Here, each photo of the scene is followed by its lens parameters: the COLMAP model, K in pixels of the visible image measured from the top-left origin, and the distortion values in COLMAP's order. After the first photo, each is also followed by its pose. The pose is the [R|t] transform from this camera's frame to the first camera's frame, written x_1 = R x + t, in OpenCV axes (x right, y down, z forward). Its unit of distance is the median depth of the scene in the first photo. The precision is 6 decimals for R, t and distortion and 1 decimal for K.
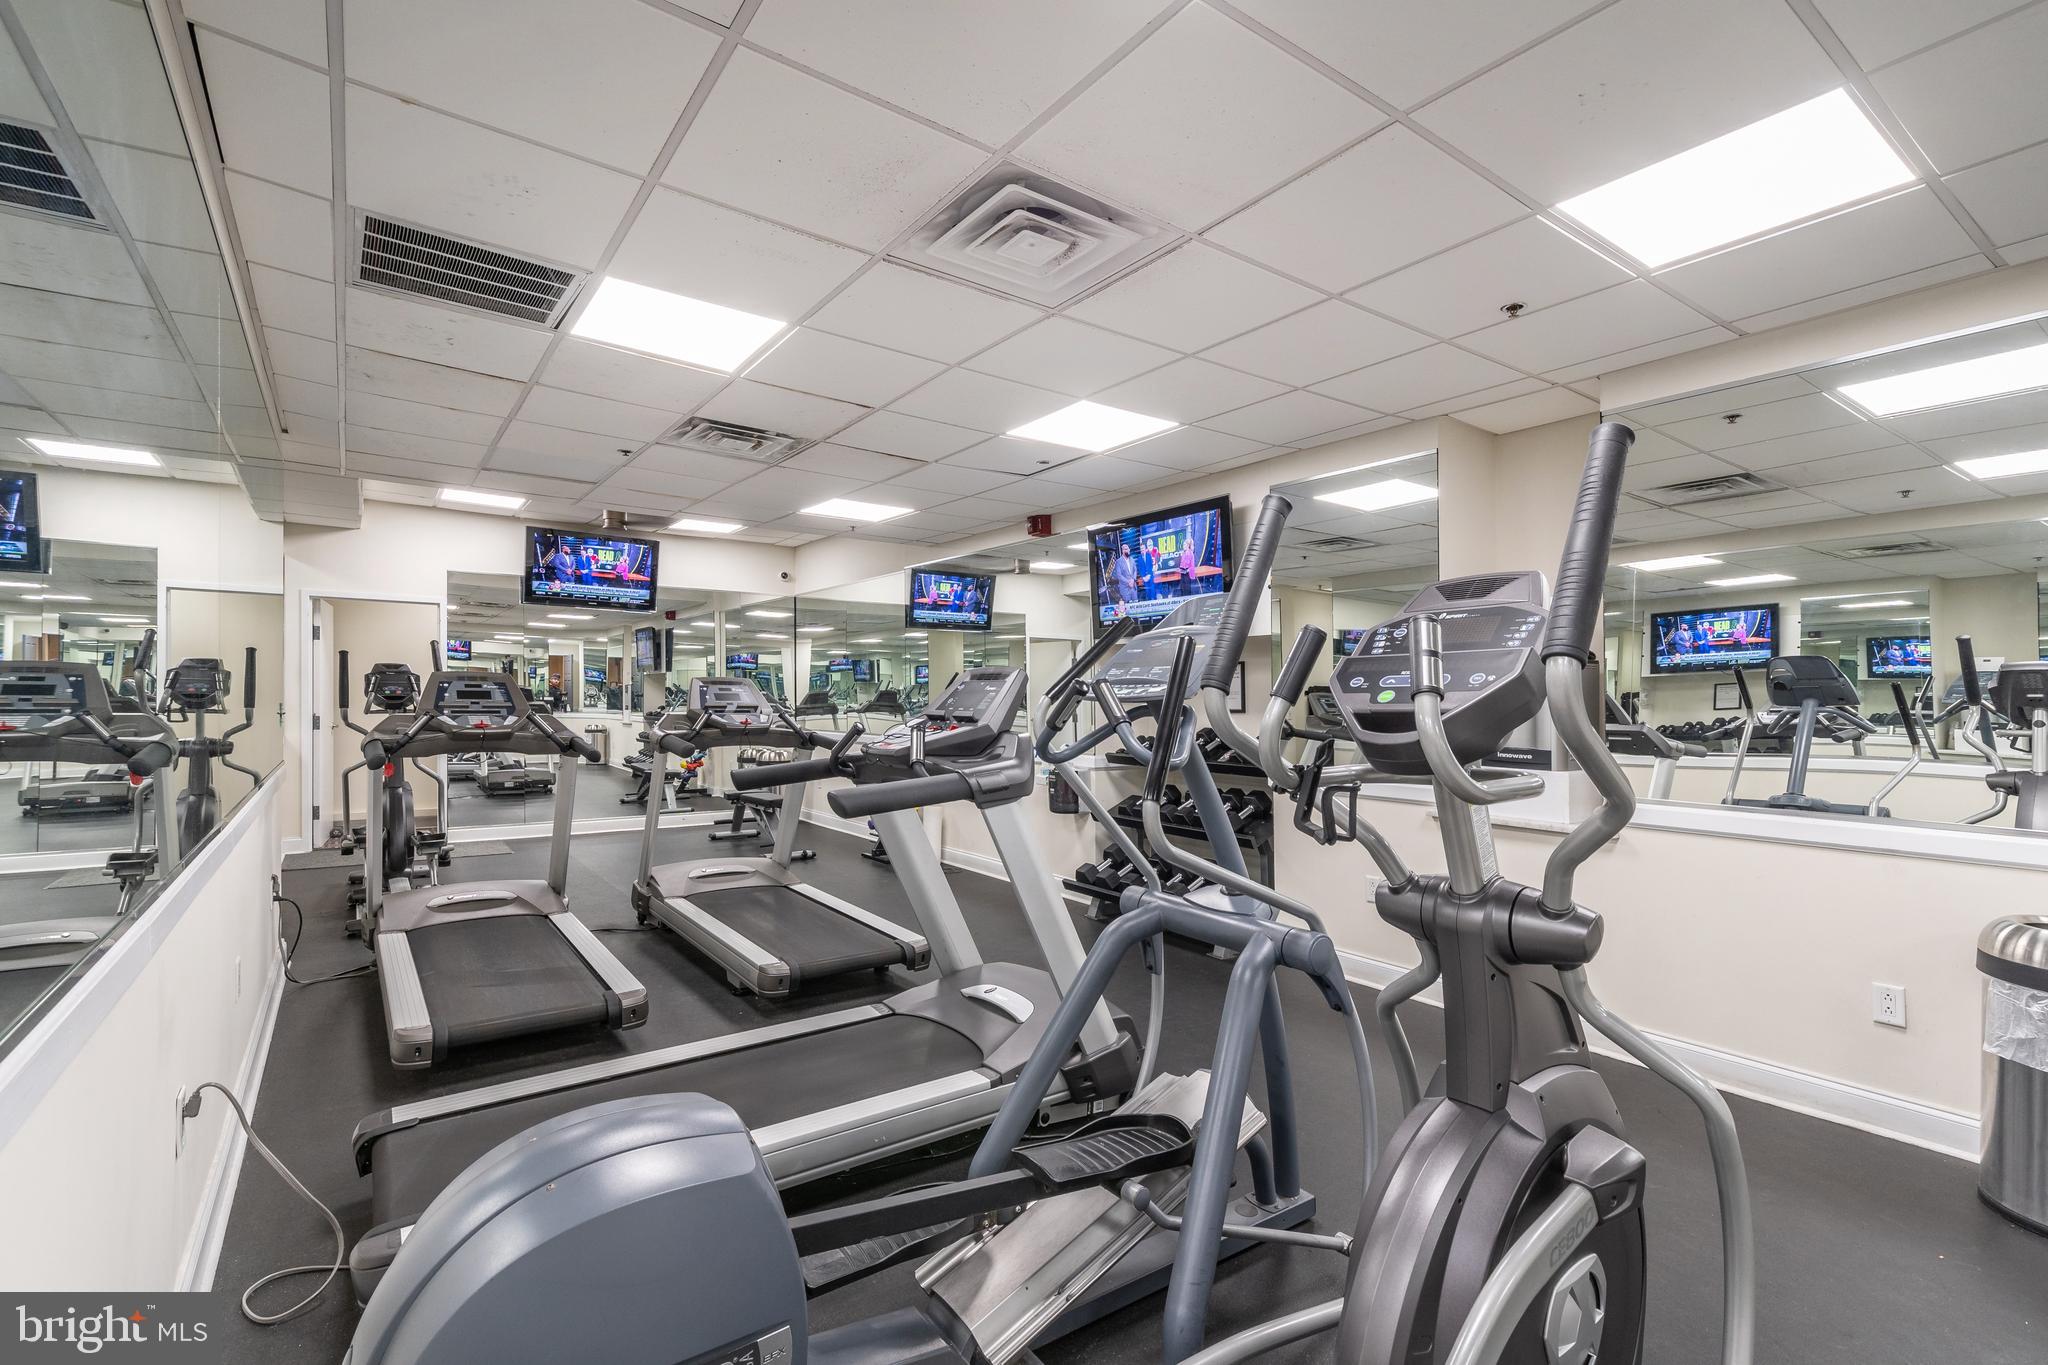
lens RADIAL K [[928.8, 0, 1034.3], [0, 928.8, 679.4], [0, 0, 1]] dist [0.005705, -0.000652]
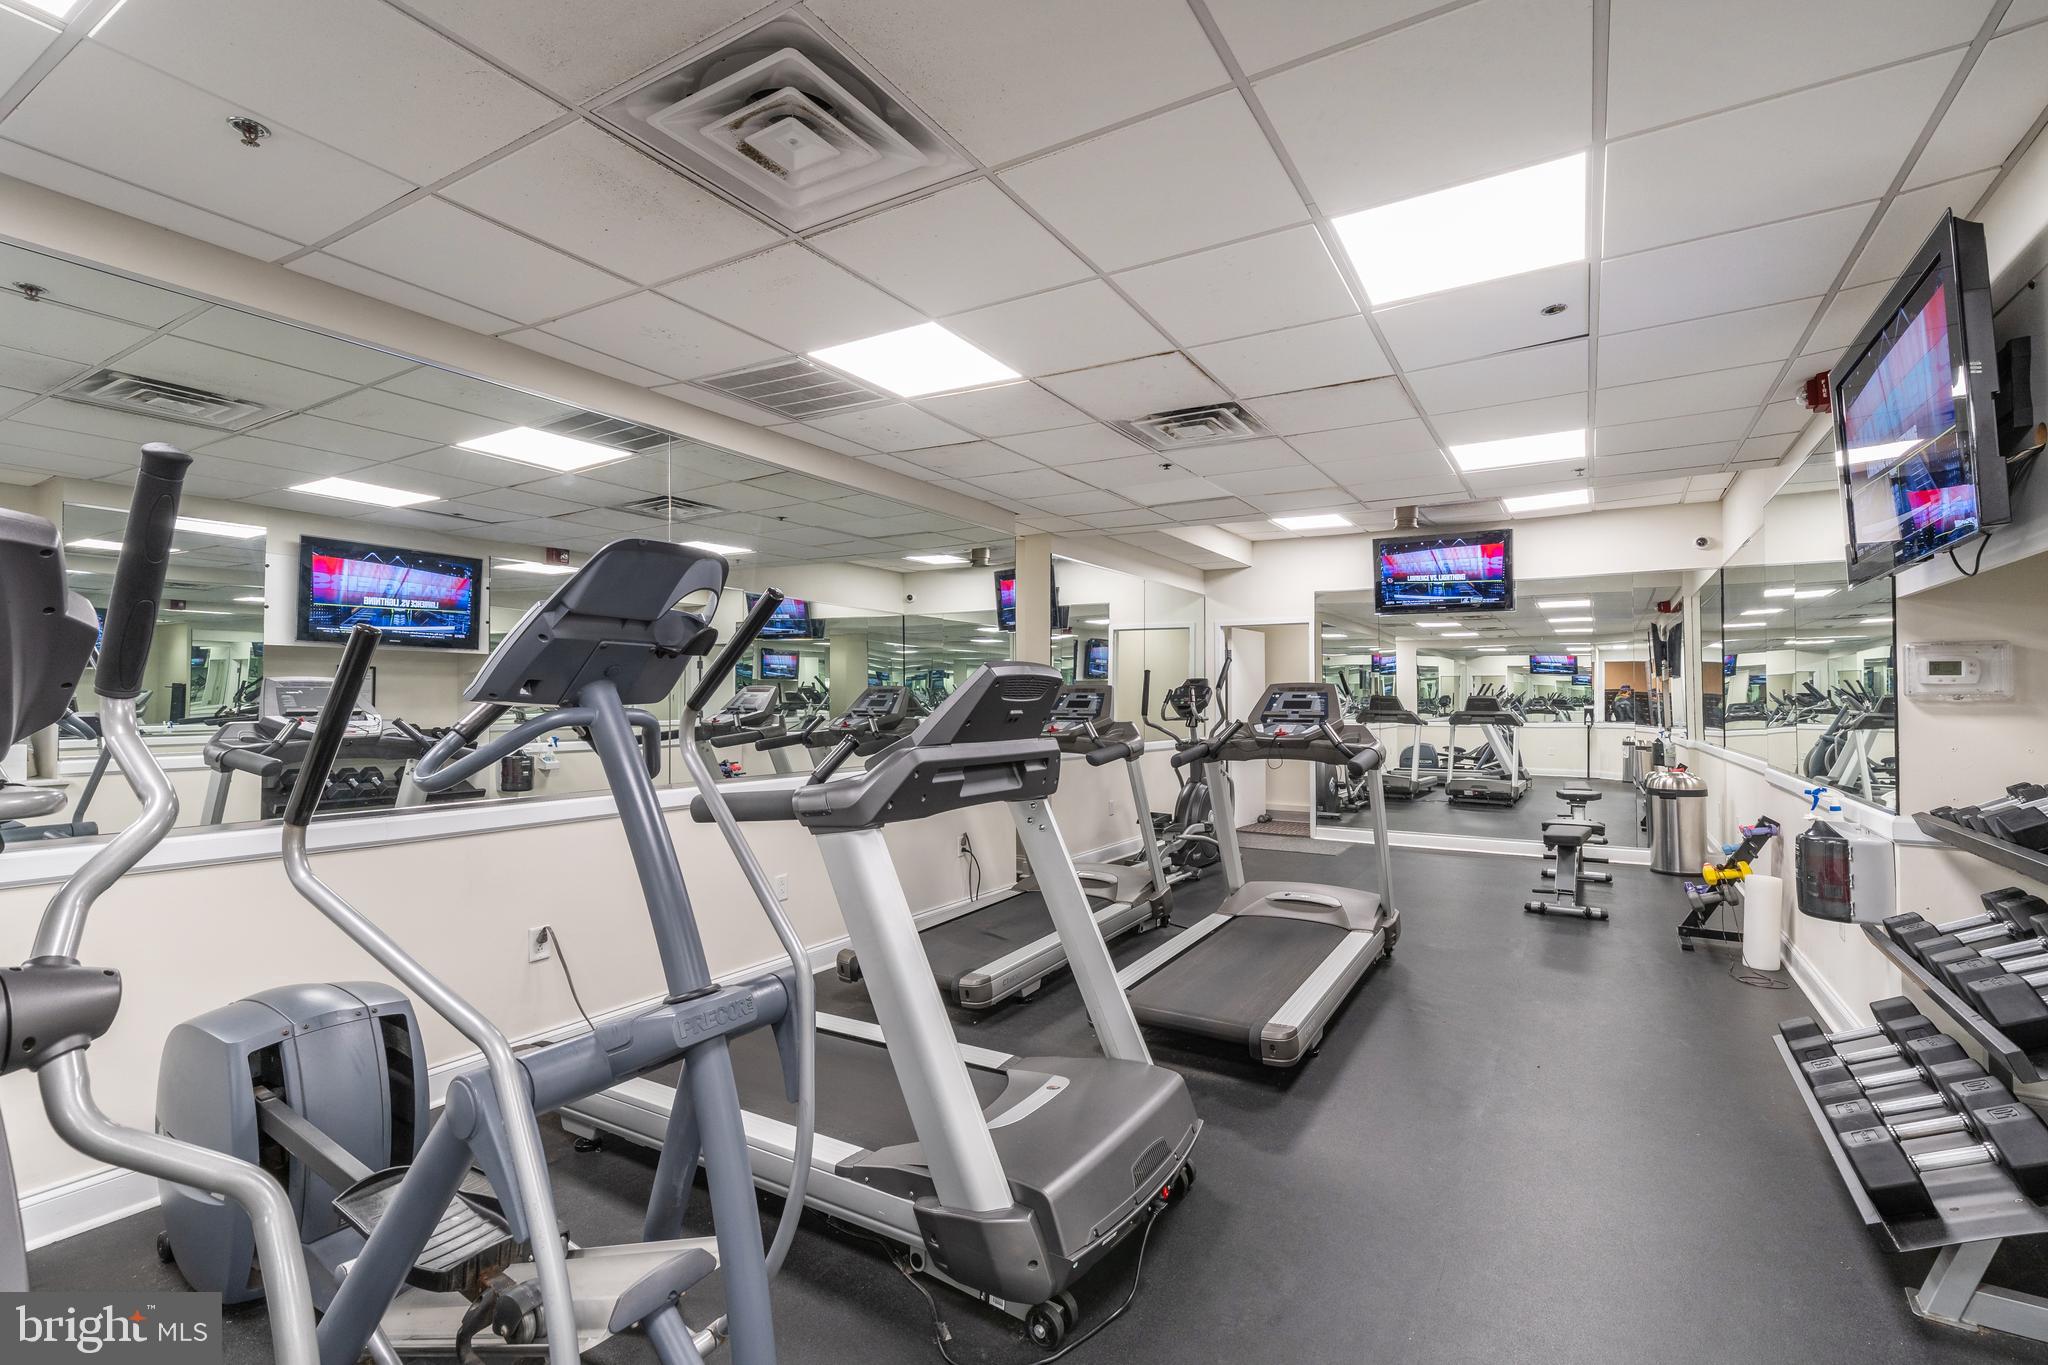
lens RADIAL K [[928.8, 0, 1034.3], [0, 928.8, 679.4], [0, 0, 1]] dist [0.005705, -0.000652]
pose [[0.397079, -0.035132, -0.917112, 0.275638], [0.024164, 0.999321, -0.027819, 0.010056], [0.917466, -0.011115, 0.397658, 0.292651]]
